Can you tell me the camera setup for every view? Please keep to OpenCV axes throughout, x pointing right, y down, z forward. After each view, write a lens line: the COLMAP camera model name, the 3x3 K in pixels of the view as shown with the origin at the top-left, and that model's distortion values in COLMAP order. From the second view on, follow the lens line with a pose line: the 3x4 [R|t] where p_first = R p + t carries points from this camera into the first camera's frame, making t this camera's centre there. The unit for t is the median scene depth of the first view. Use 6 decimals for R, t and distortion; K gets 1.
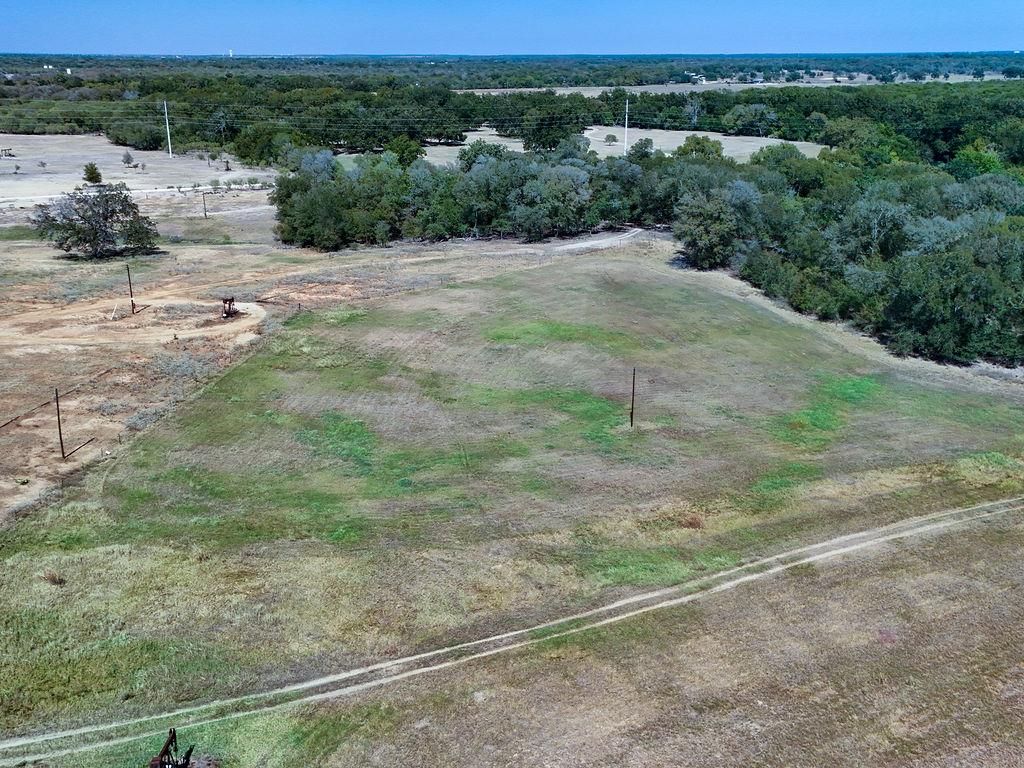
lens RADIAL K [[1000.3, 0, 514.0], [0, 1000.3, 383.8], [0, 0, 1]] dist [0.044705, 0.000000]
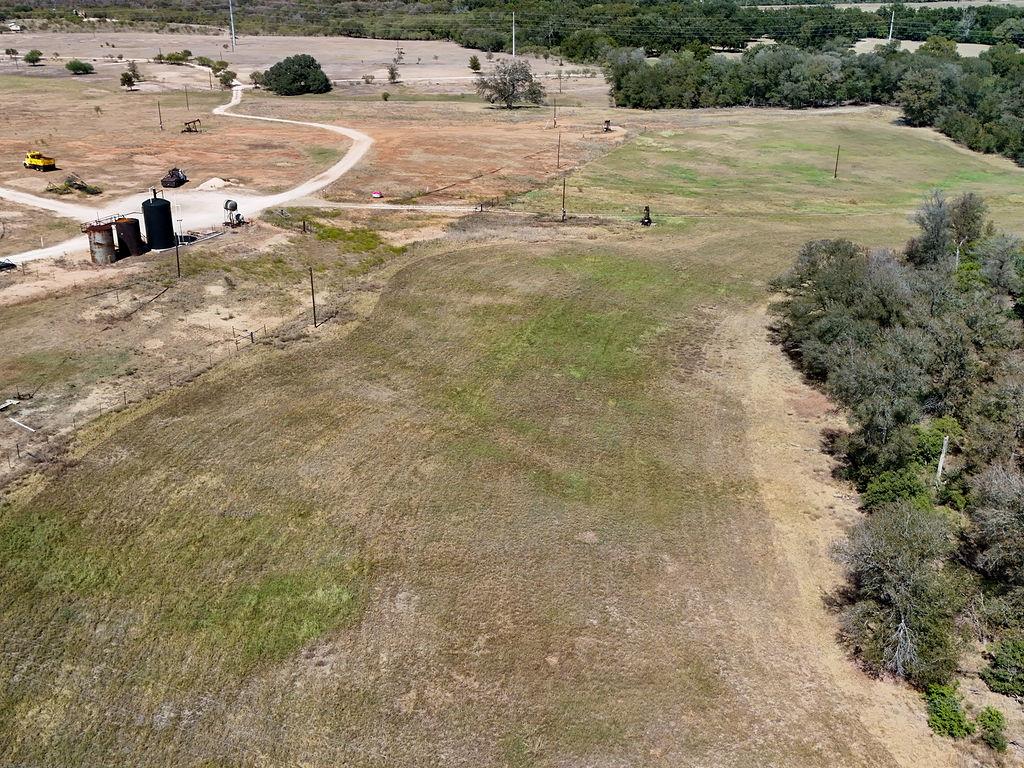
lens RADIAL K [[1000.3, 0, 516.8], [0, 1000.3, 384.8], [0, 0, 1]] dist [0.044705, 0.000000]
pose [[0.967627, 0.096013, -0.233409, 0.004644], [-0.078869, 0.993529, 0.081727, 0.080222], [0.239745, -0.060672, 0.968938, -0.250026]]
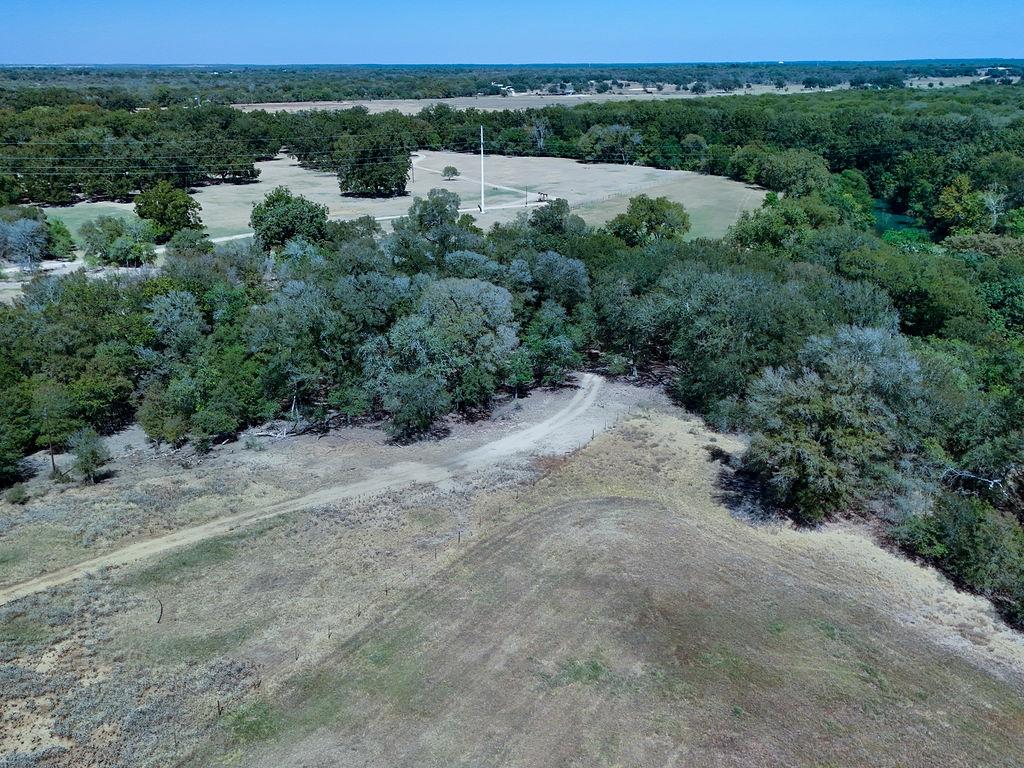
lens RADIAL K [[1000.3, 0, 507.8], [0, 1000.3, 385.1], [0, 0, 1]] dist [0.044705, 0.000000]
pose [[0.981610, -0.061498, 0.180719, -0.012082], [0.062912, 0.998017, -0.002097, -0.082054], [-0.180231, 0.013428, 0.983533, 0.250491]]
